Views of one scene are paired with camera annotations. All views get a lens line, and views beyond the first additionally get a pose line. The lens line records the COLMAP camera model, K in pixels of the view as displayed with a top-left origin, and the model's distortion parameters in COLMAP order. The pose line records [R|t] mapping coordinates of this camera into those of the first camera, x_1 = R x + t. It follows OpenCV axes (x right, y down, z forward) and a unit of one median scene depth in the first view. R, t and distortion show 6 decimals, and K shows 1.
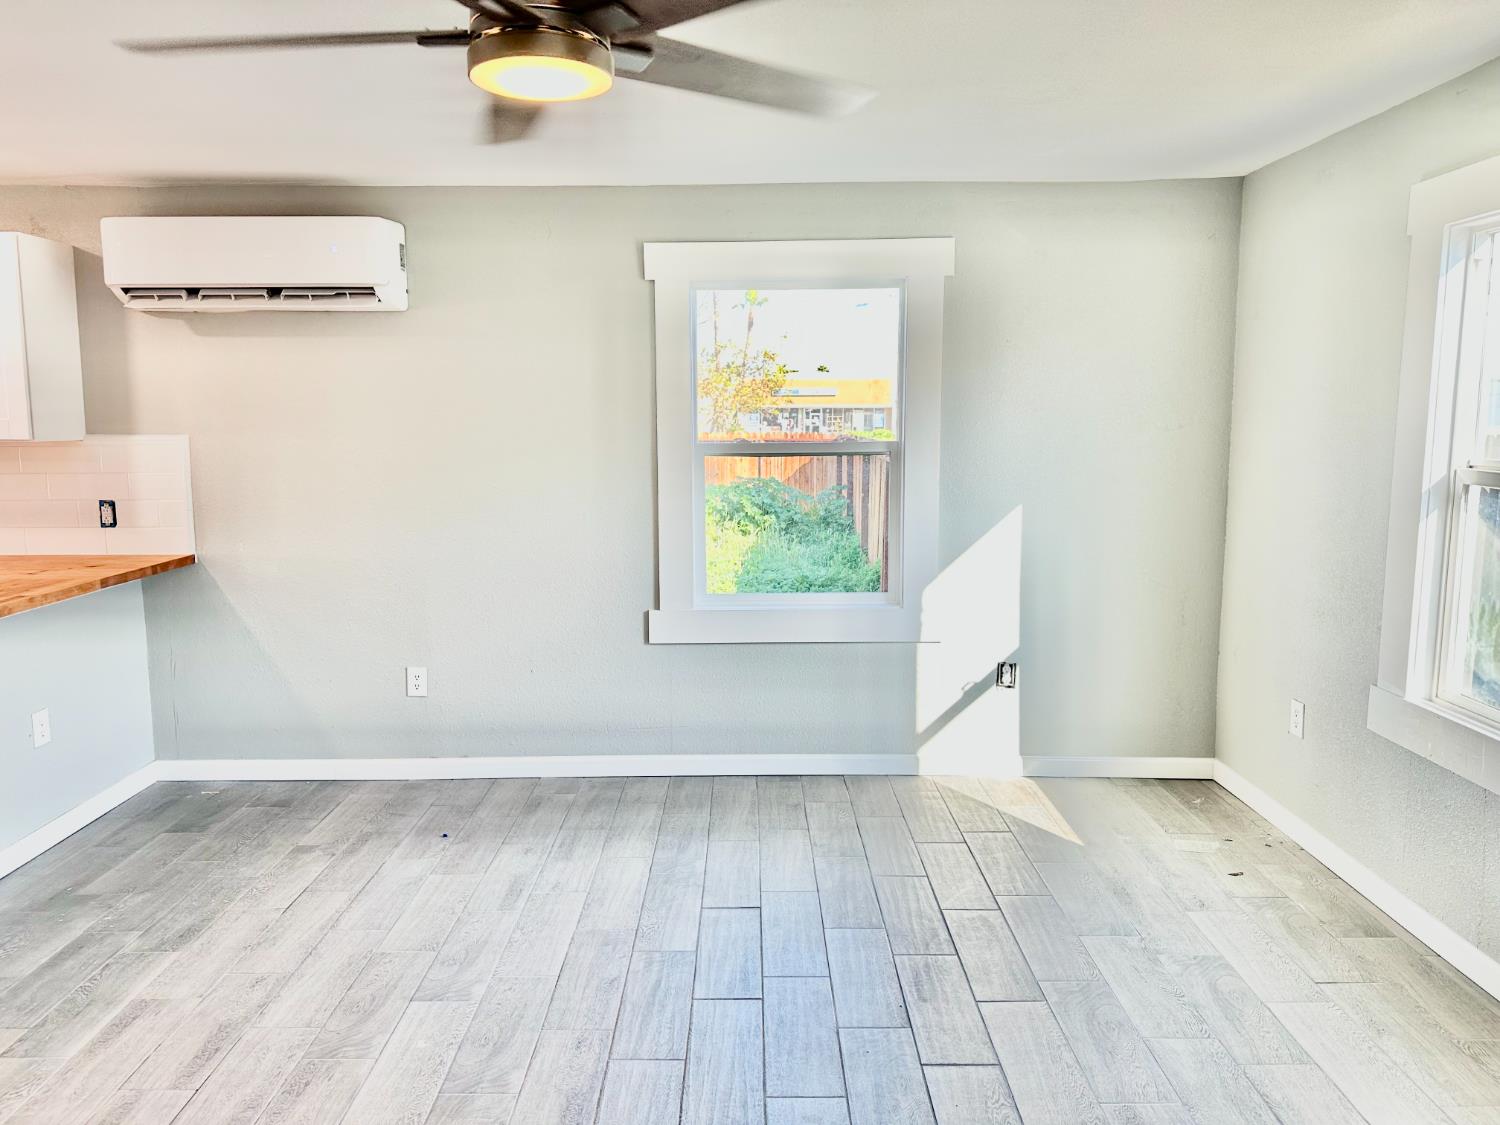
lens RADIAL K [[1041.4, 0, 751.8], [0, 1041.4, 554.9], [0, 0, 1]] dist [0.060402, -0.072613]
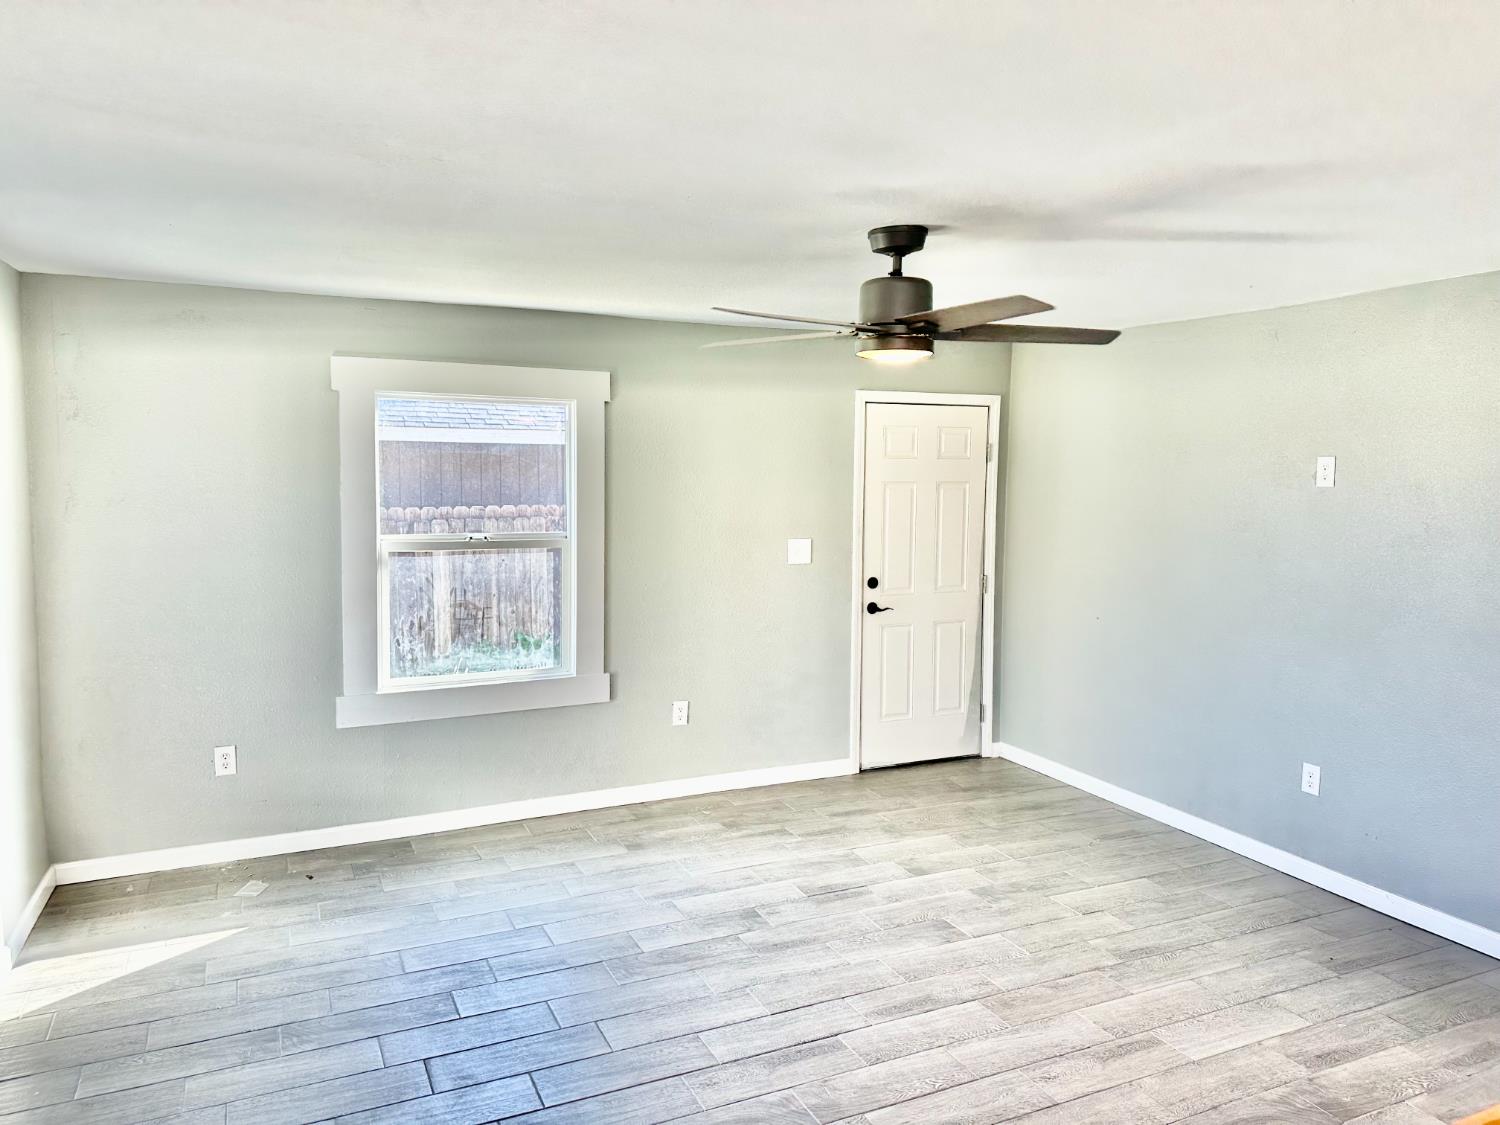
lens RADIAL K [[1041.4, 0, 751.8], [0, 1041.4, 544.2], [0, 0, 1]] dist [0.060402, -0.072613]
pose [[-0.426103, -0.068267, 0.902095, -0.737416], [0.107930, 0.986191, 0.125612, -0.159047], [-0.898213, 0.150887, -0.412851, 0.842929]]
